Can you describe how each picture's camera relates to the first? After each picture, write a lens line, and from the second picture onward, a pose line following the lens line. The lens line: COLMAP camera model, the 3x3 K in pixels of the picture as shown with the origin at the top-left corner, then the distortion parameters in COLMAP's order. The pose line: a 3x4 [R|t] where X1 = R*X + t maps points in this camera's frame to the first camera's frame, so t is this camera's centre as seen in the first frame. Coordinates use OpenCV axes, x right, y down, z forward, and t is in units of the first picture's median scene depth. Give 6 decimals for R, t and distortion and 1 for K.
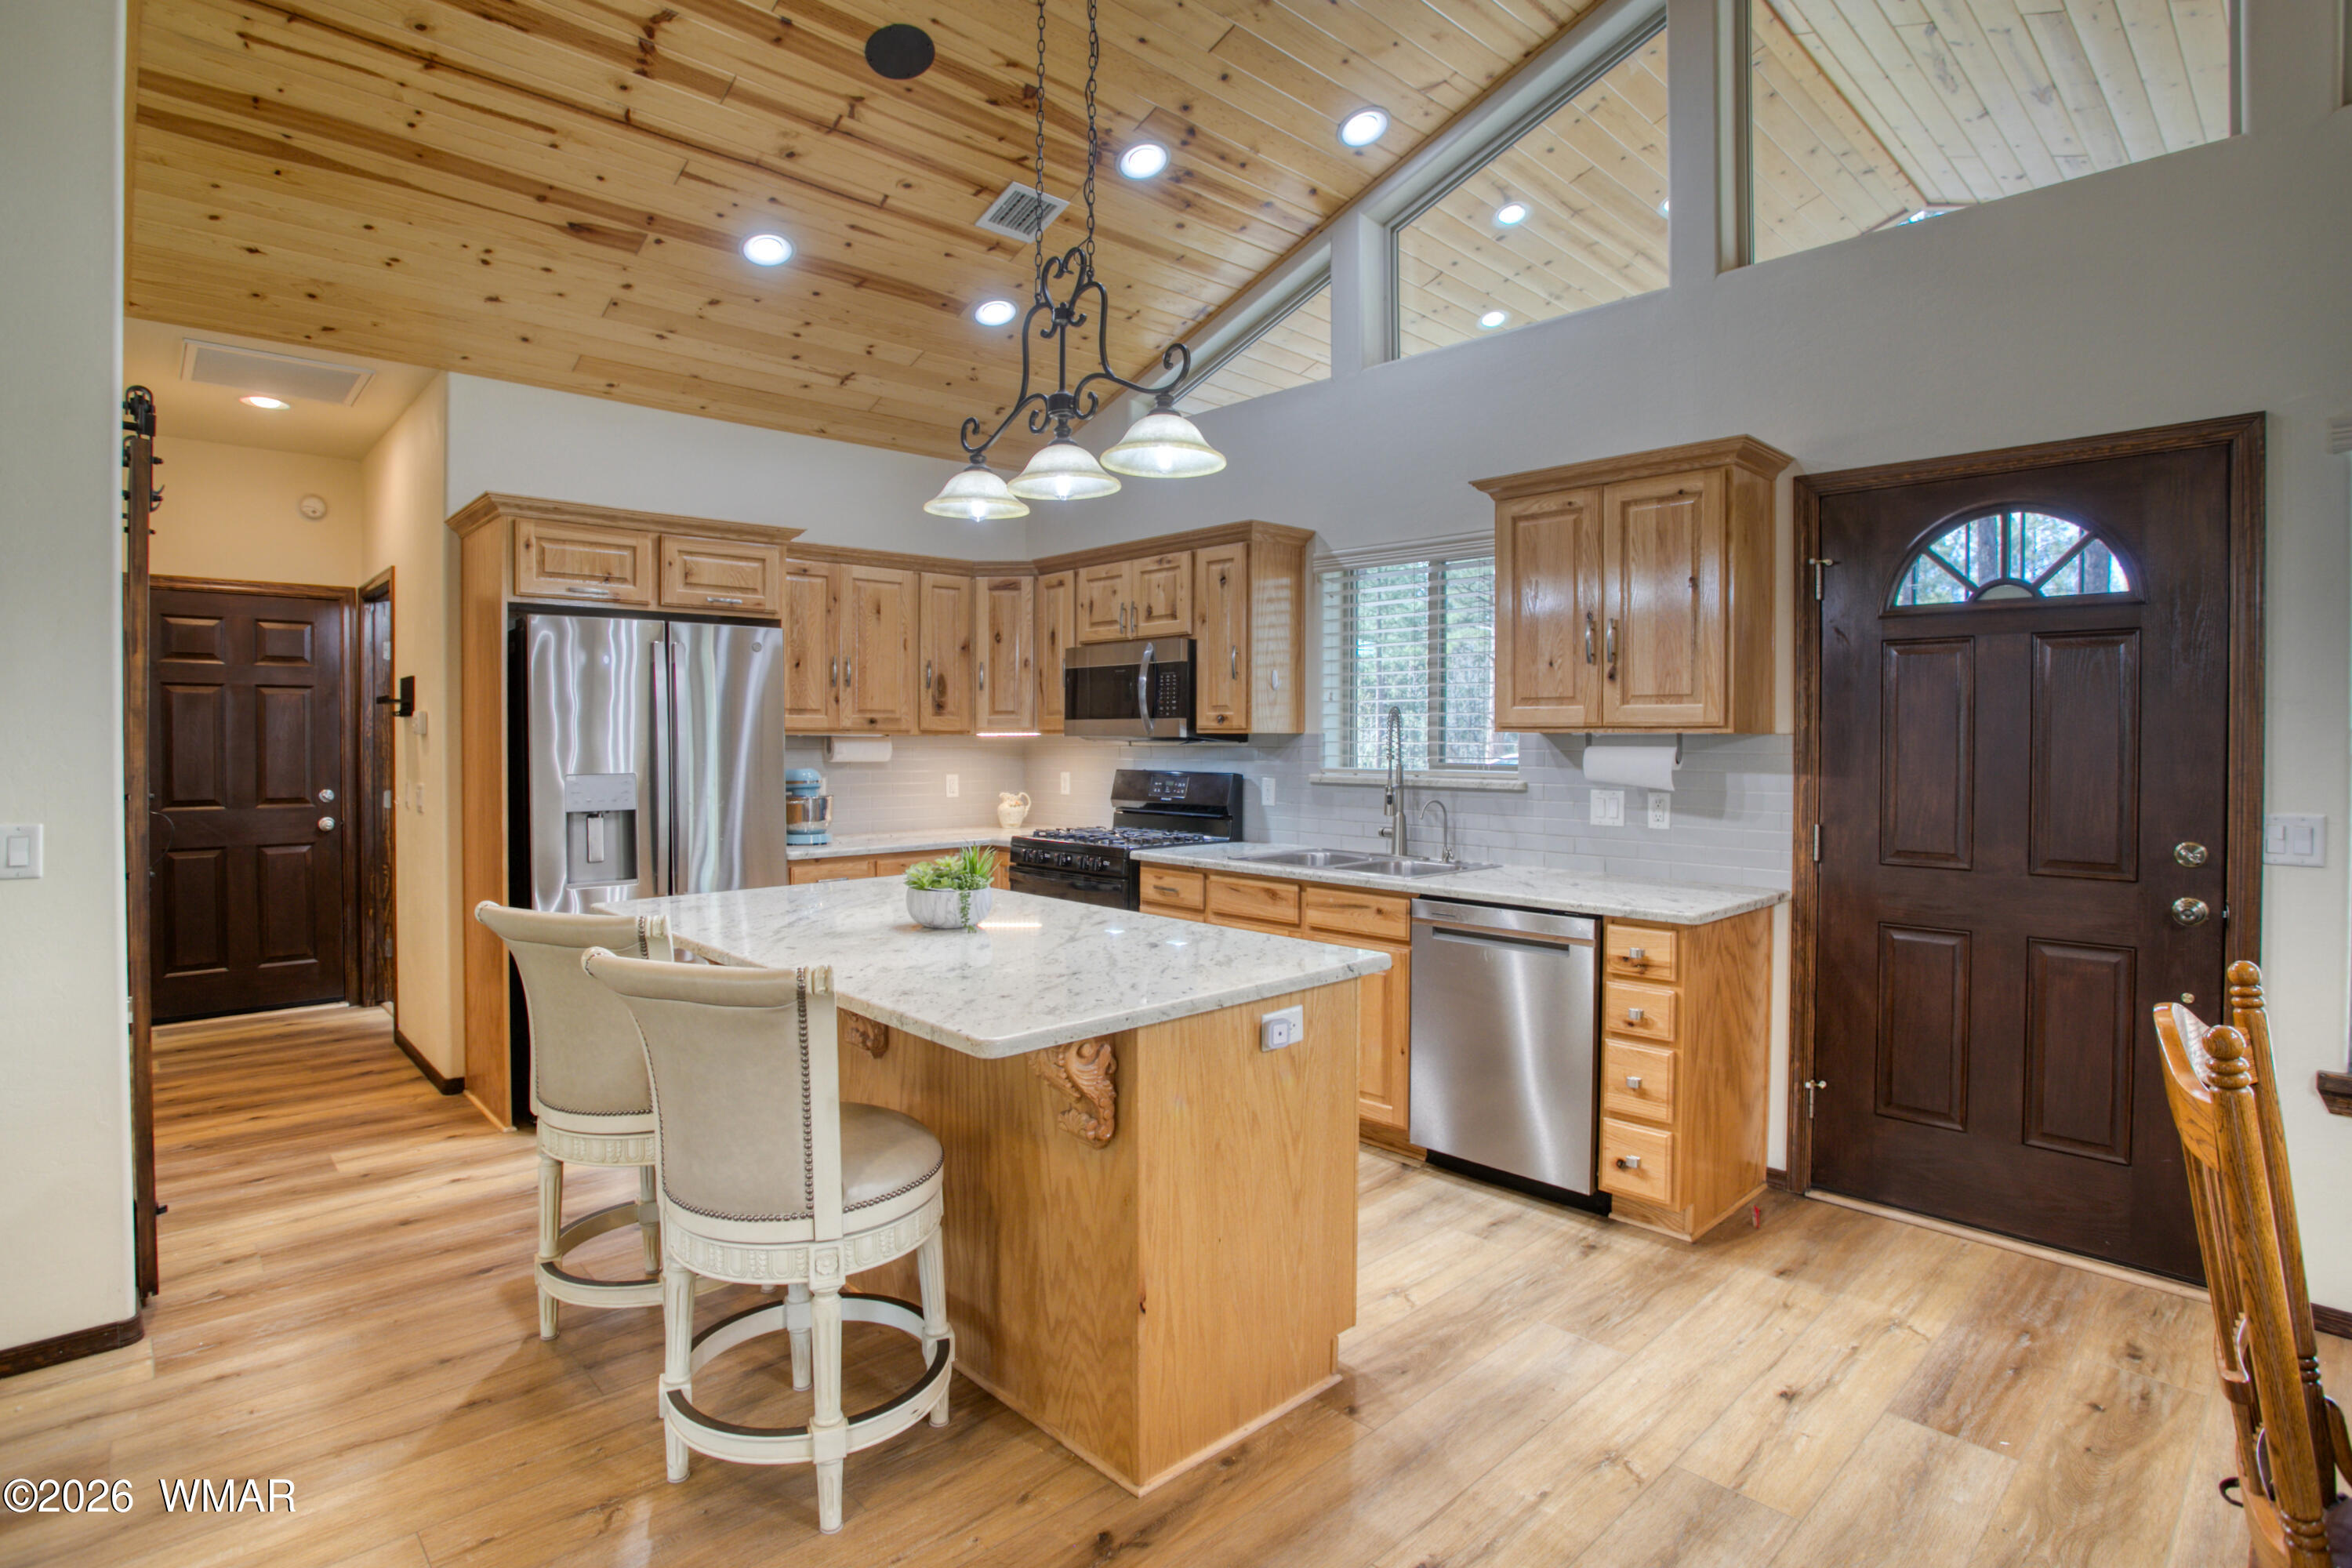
lens RADIAL K [[1176.6, 0, 1164.8], [0, 1176.6, 751.9], [0, 0, 1]] dist [-0.071710, 0.027870]
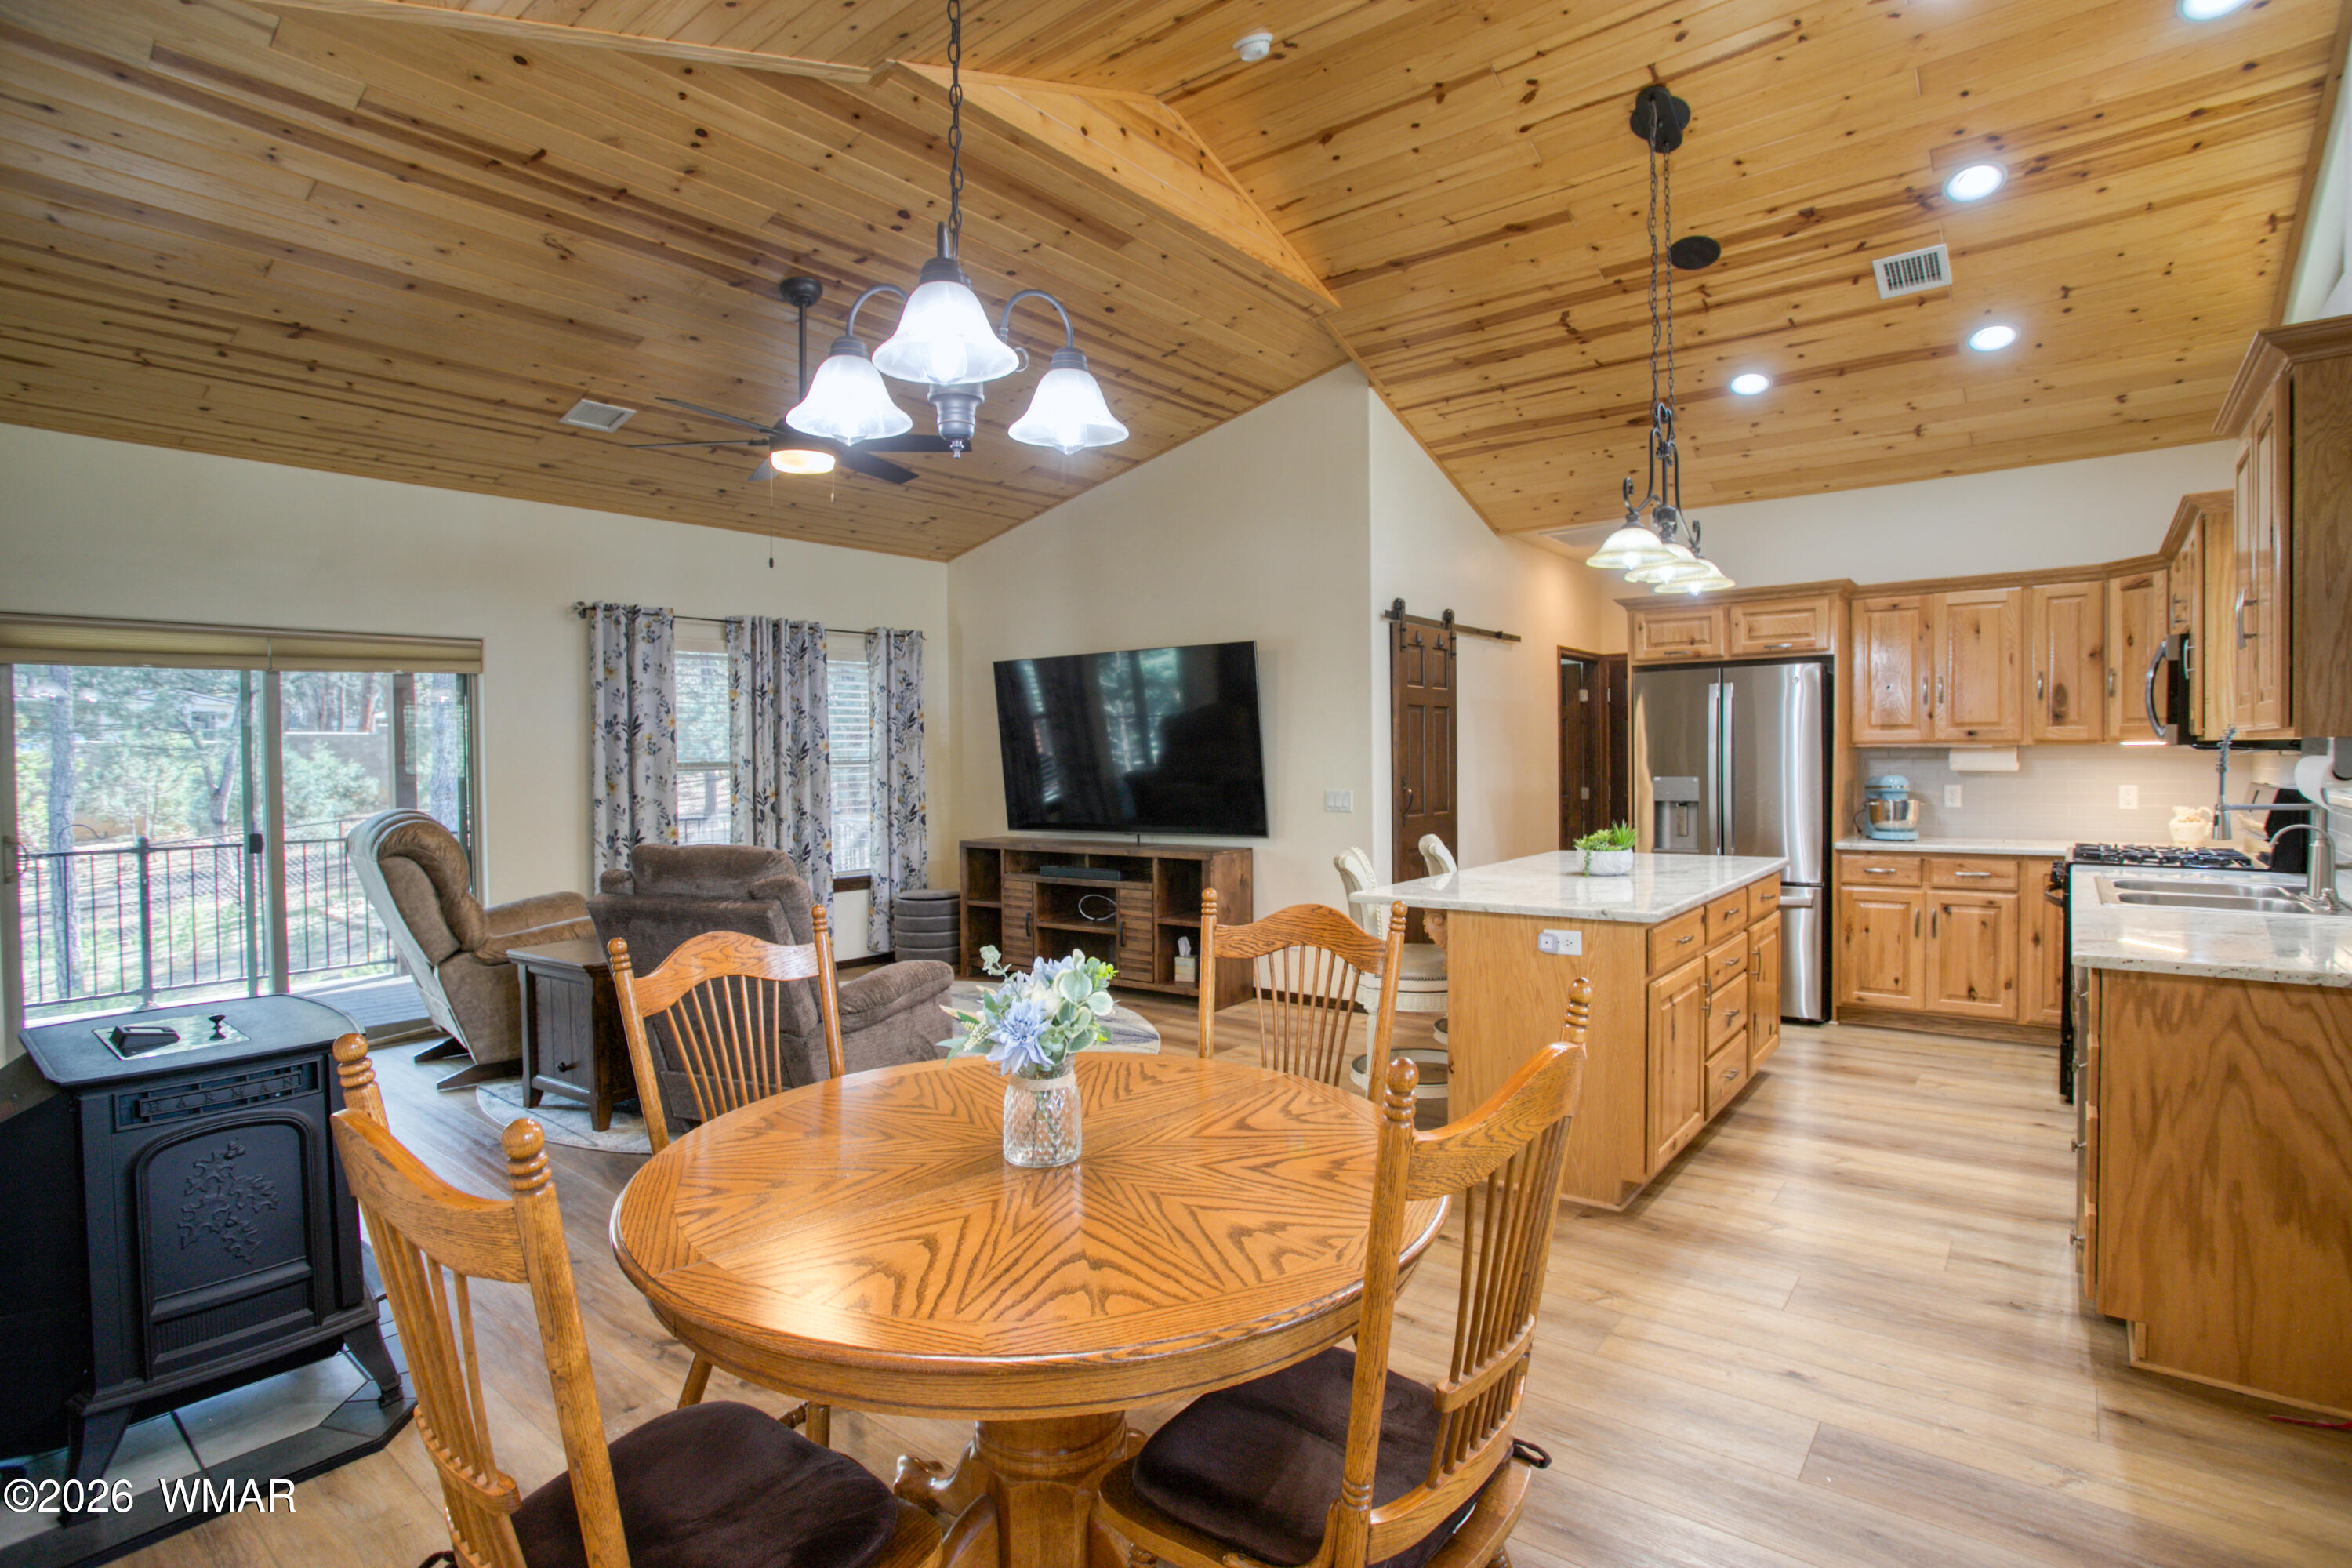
lens RADIAL K [[1143.6, 0, 1193.4], [0, 1143.6, 776.8], [0, 0, 1]] dist [-0.067841, 0.030869]
pose [[0.150376, 0.014979, -0.988515, 0.831130], [0.000221, 0.999885, 0.015185, -0.001911], [0.988629, -0.002502, 0.150356, 0.166935]]
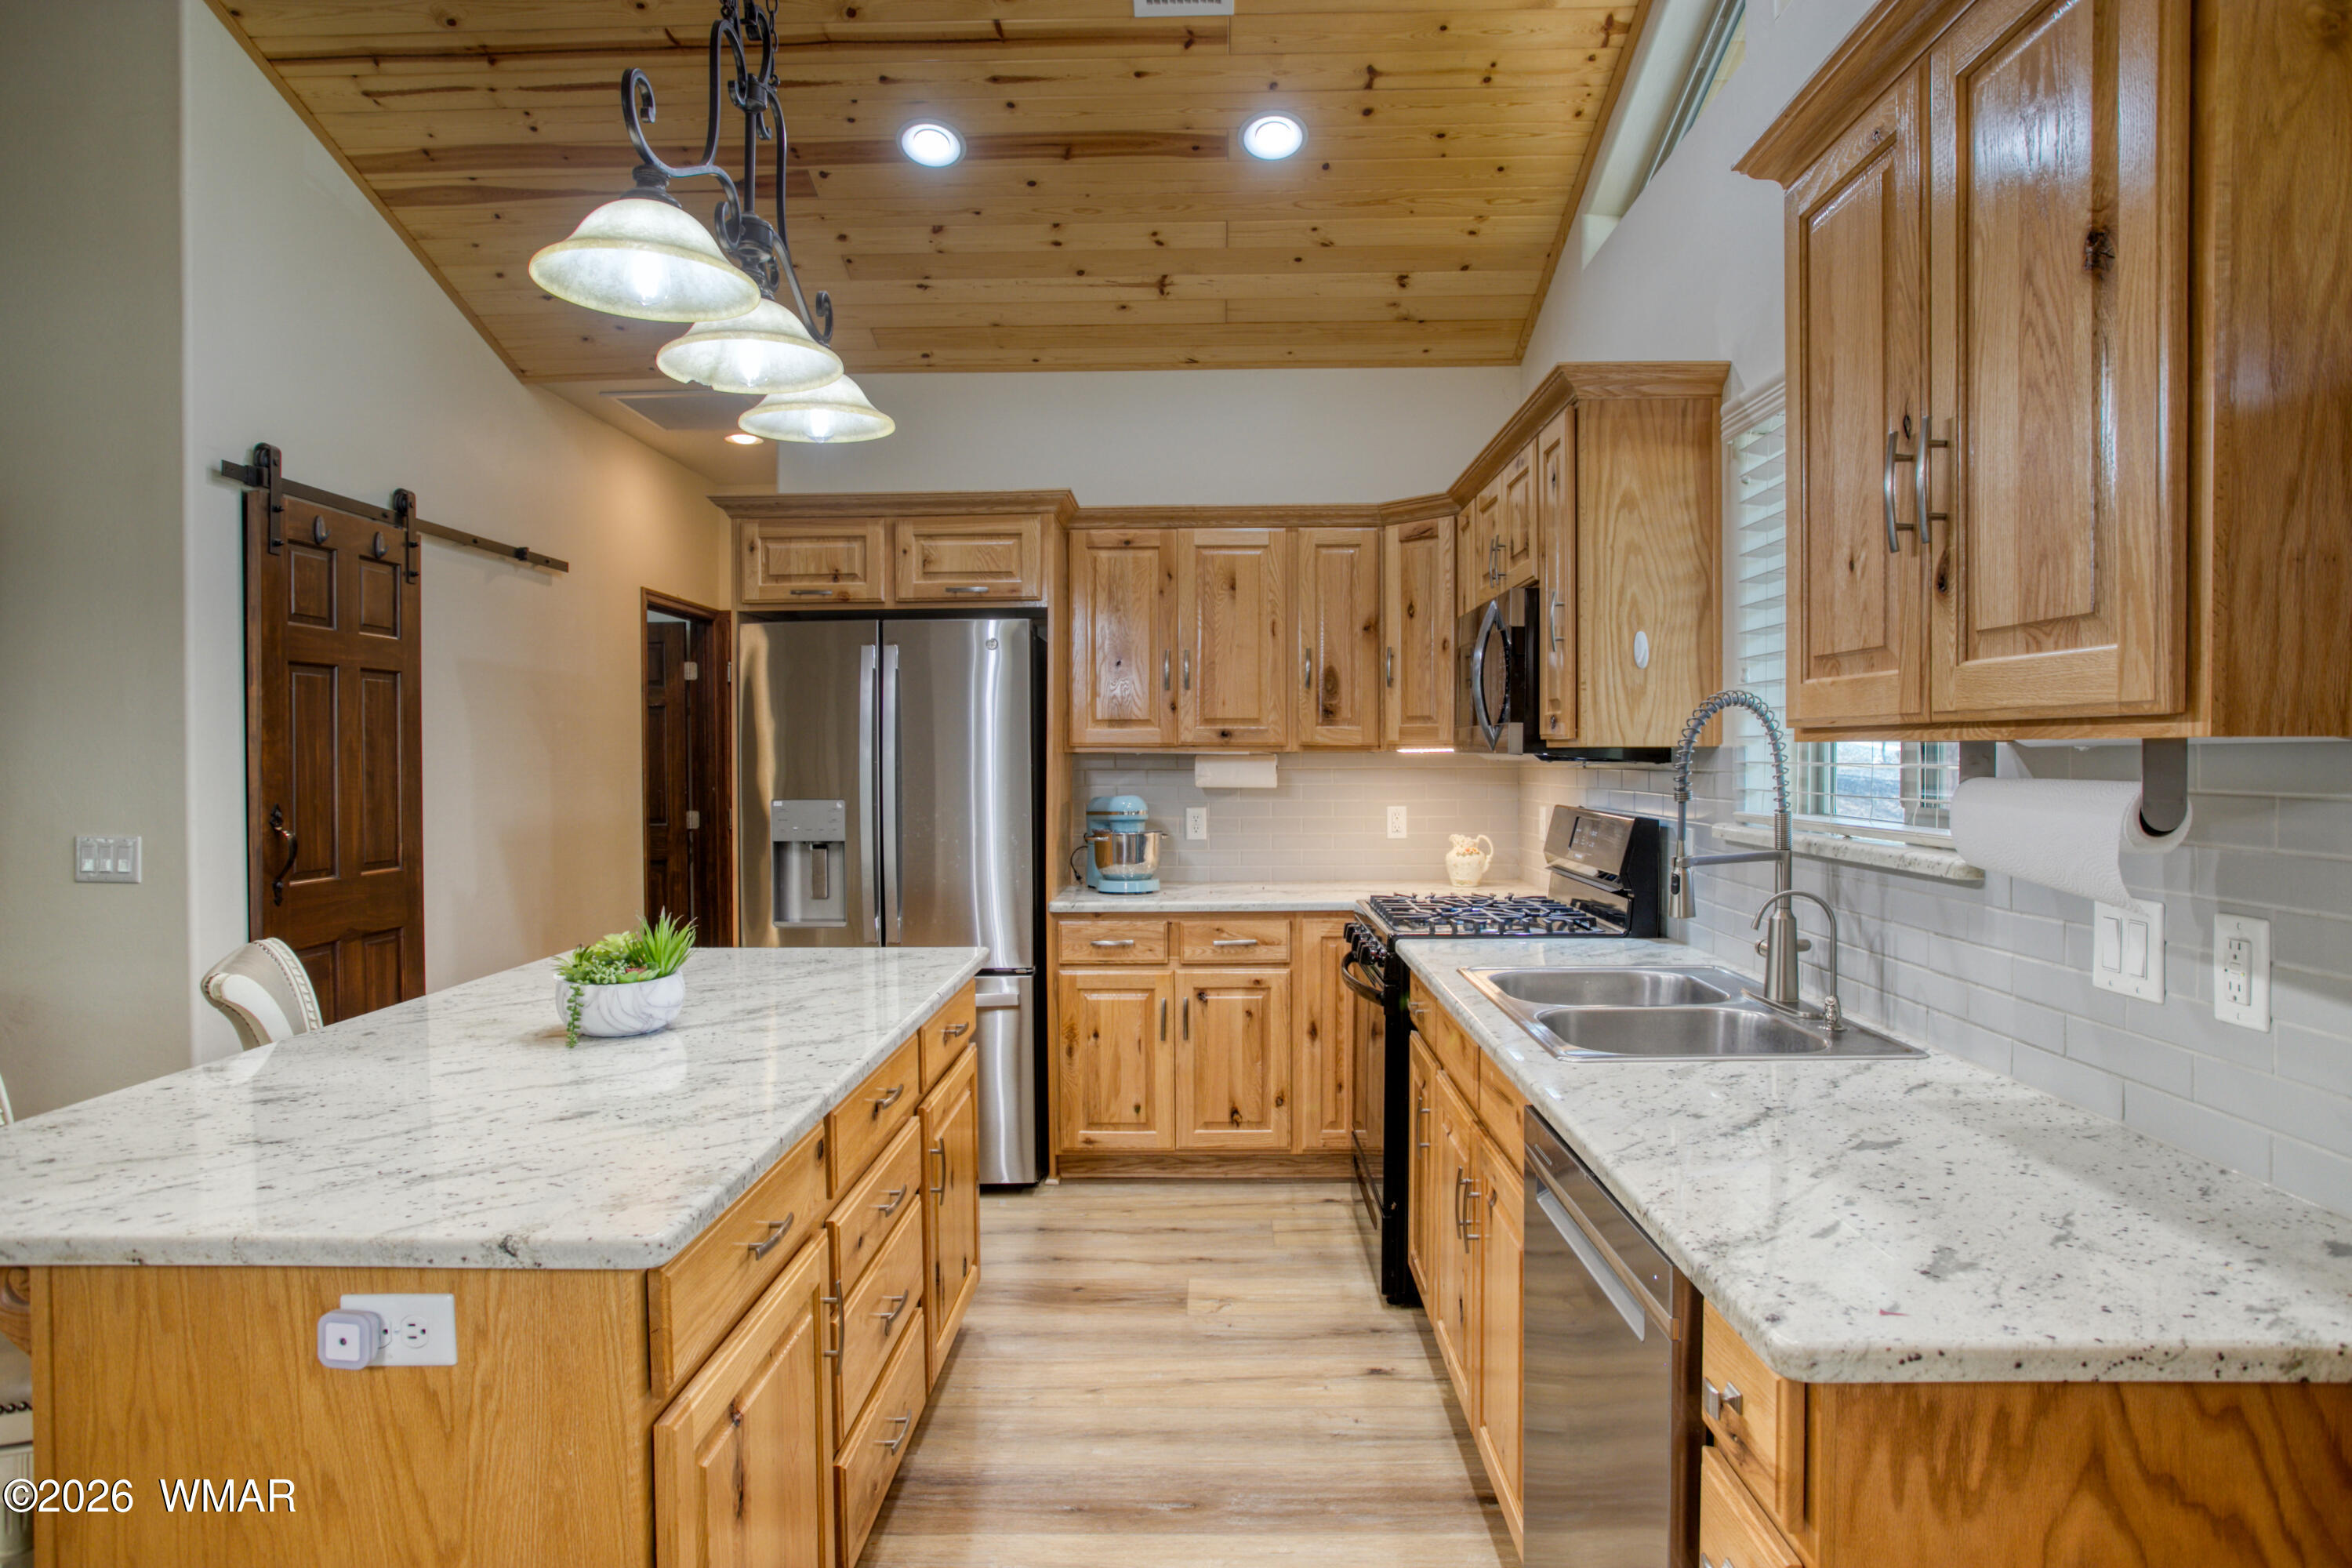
lens RADIAL K [[1340.4, 0, 1197.8], [0, 1340.4, 768.3], [0, 0, 1]] dist [-0.043108, 0.003883]
pose [[0.722628, 0.003492, -0.691229, 0.416309], [-0.003401, 0.999993, 0.001496, -0.006729], [0.691229, 0.001270, 0.722635, 0.460846]]
